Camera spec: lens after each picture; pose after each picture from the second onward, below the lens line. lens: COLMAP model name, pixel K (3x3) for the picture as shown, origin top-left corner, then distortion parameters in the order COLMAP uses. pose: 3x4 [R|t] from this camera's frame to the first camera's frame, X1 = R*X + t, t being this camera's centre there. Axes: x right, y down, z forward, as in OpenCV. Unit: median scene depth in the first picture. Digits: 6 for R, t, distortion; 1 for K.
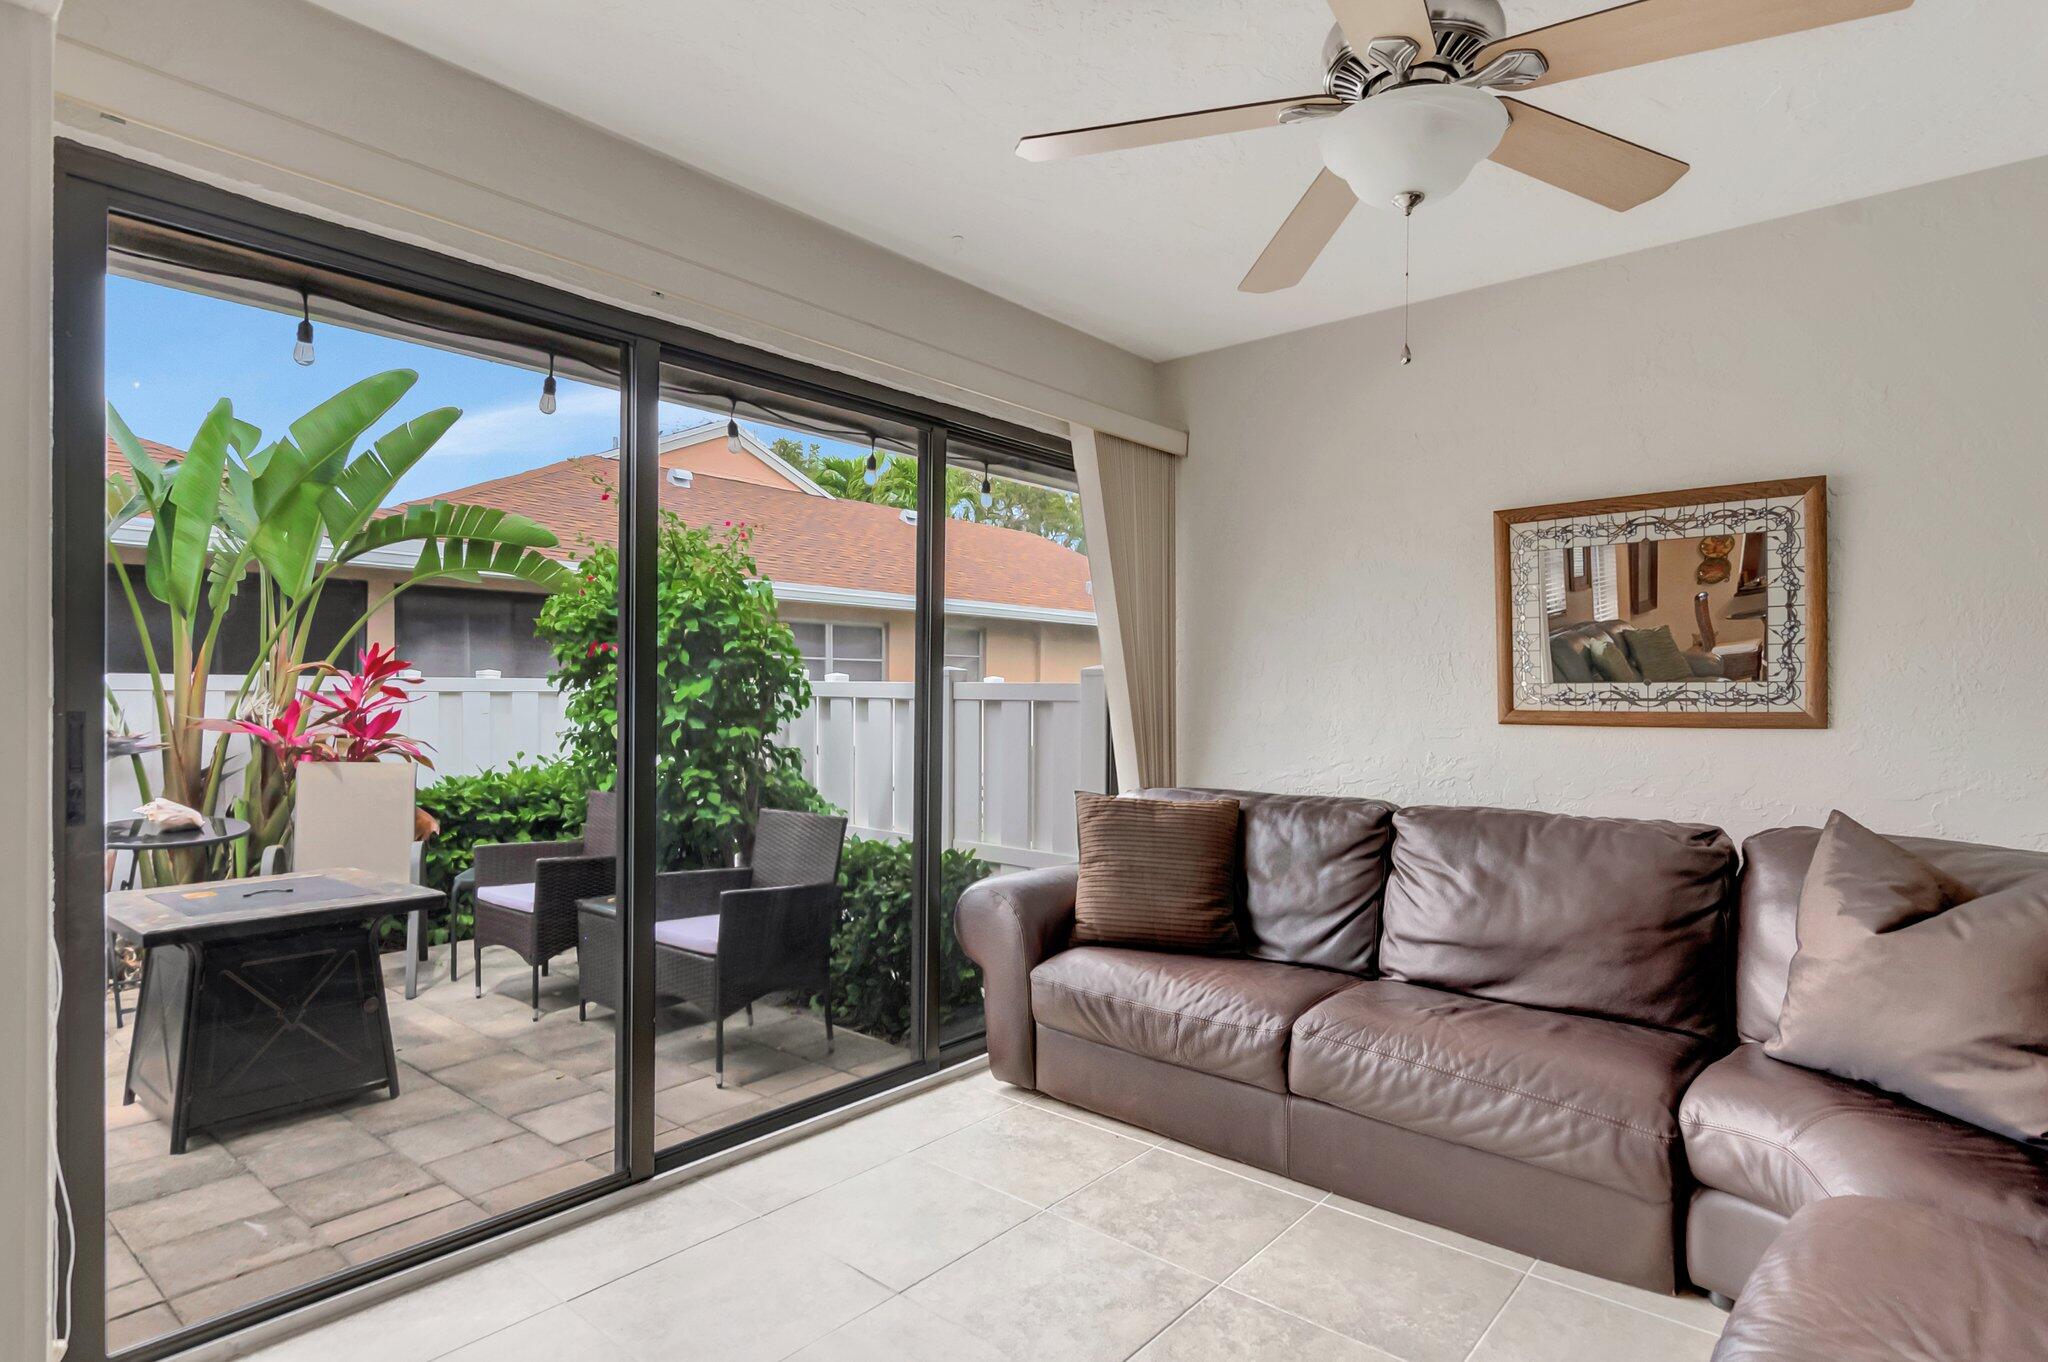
lens RADIAL K [[1071.3, 0, 1024.0], [0, 1071.3, 681.0], [0, 0, 1]] dist [-0.000397, 0.001111]
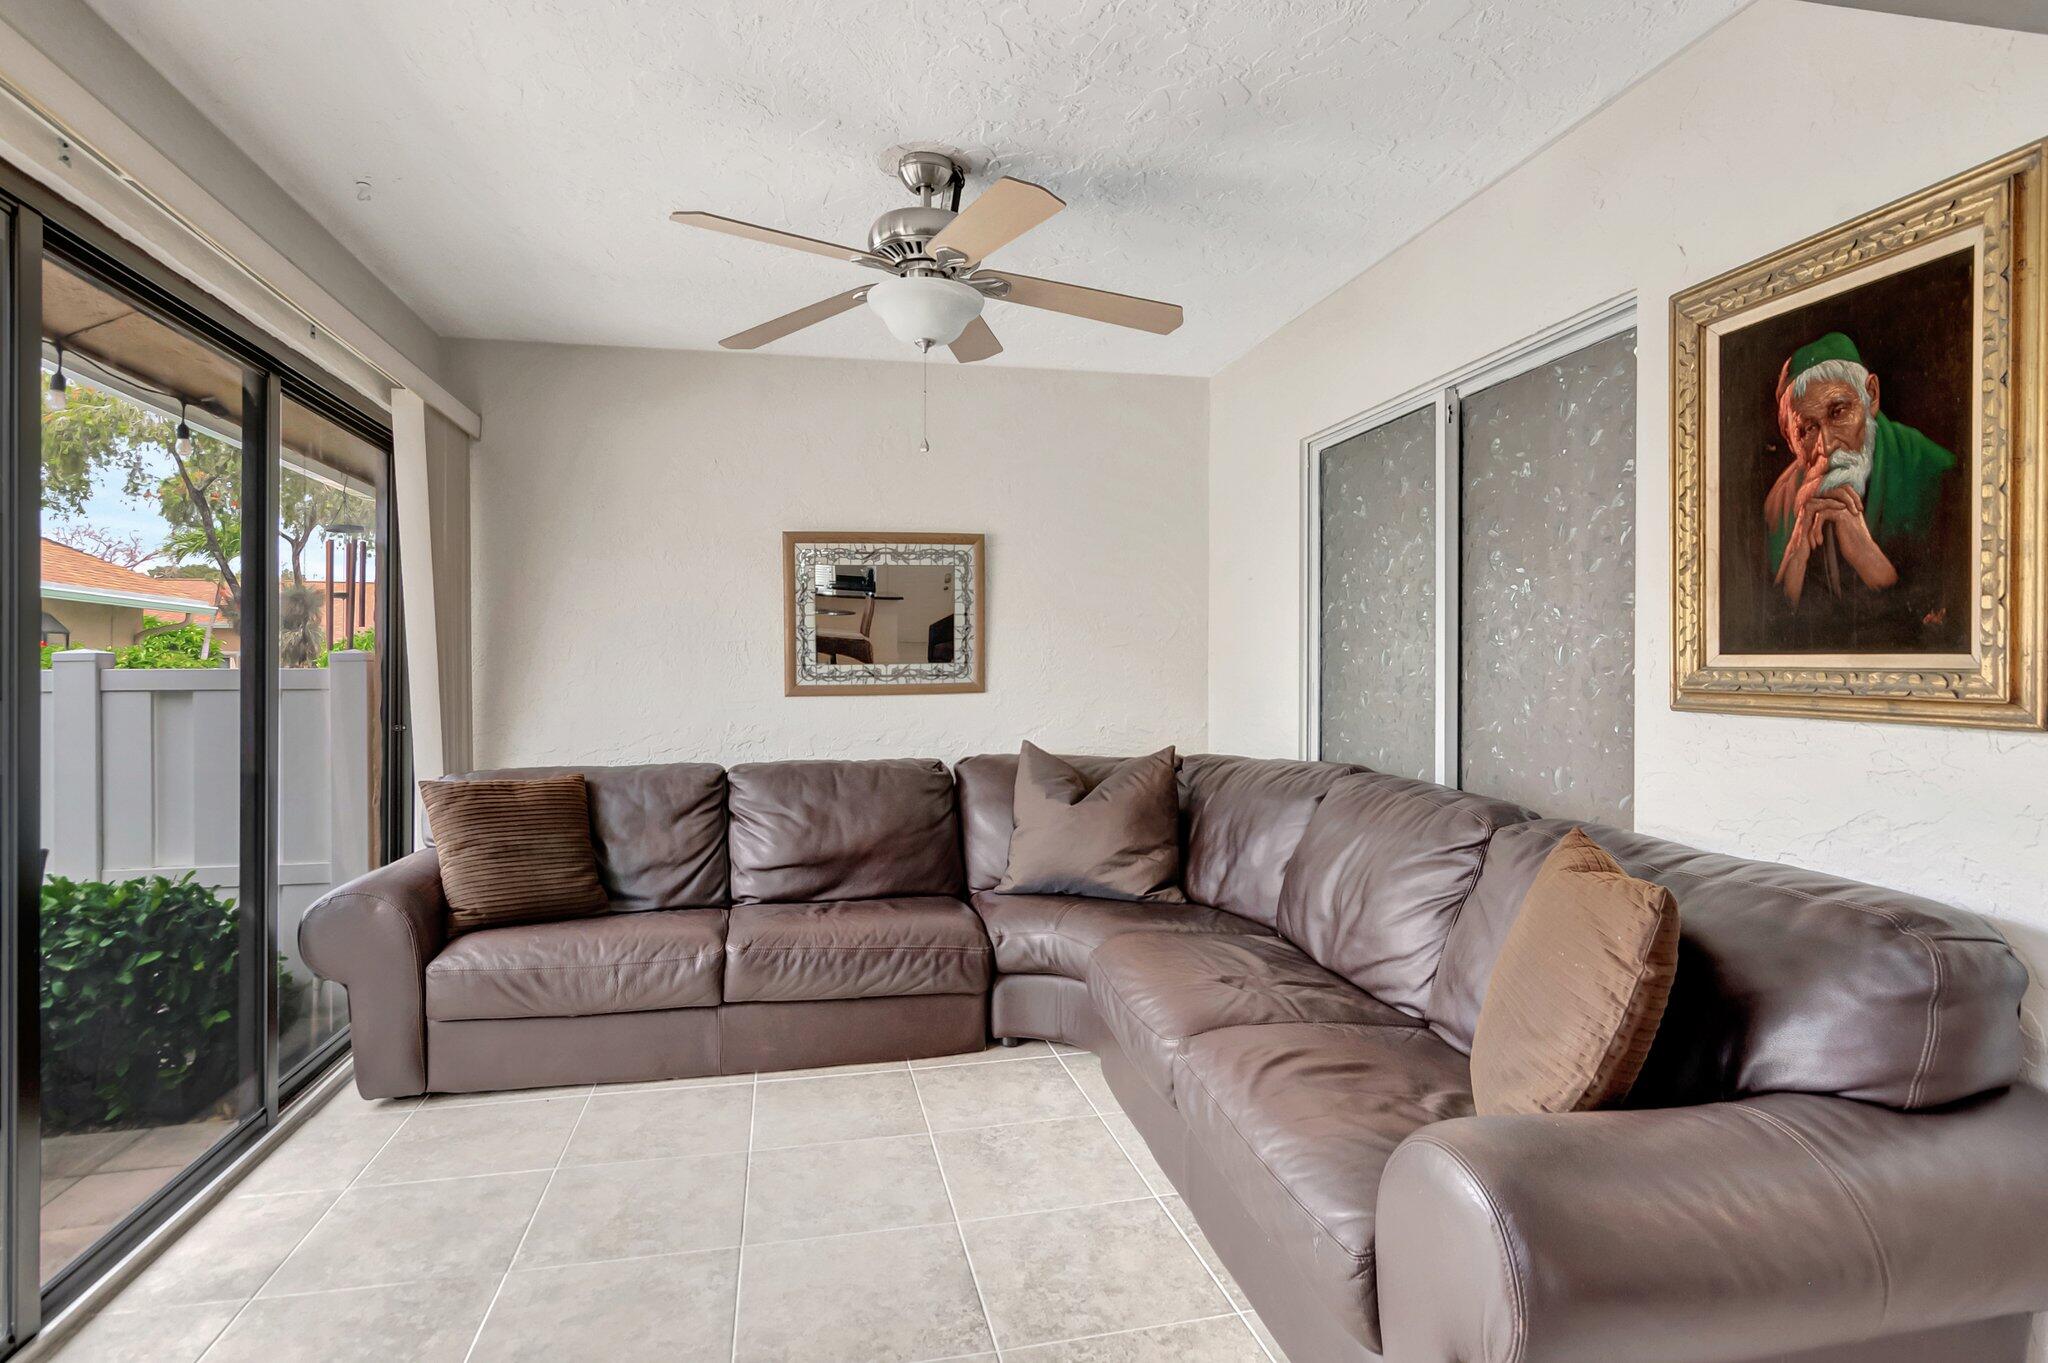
lens RADIAL K [[1060.7, 0, 1021.0], [0, 1060.7, 648.2], [0, 0, 1]] dist [0.000828, 0.000676]
pose [[0.604852, 0.007120, 0.796306, -0.451814], [0.001756, 0.999946, -0.010275, -0.005016], [-0.796336, 0.007613, 0.604806, 0.000194]]
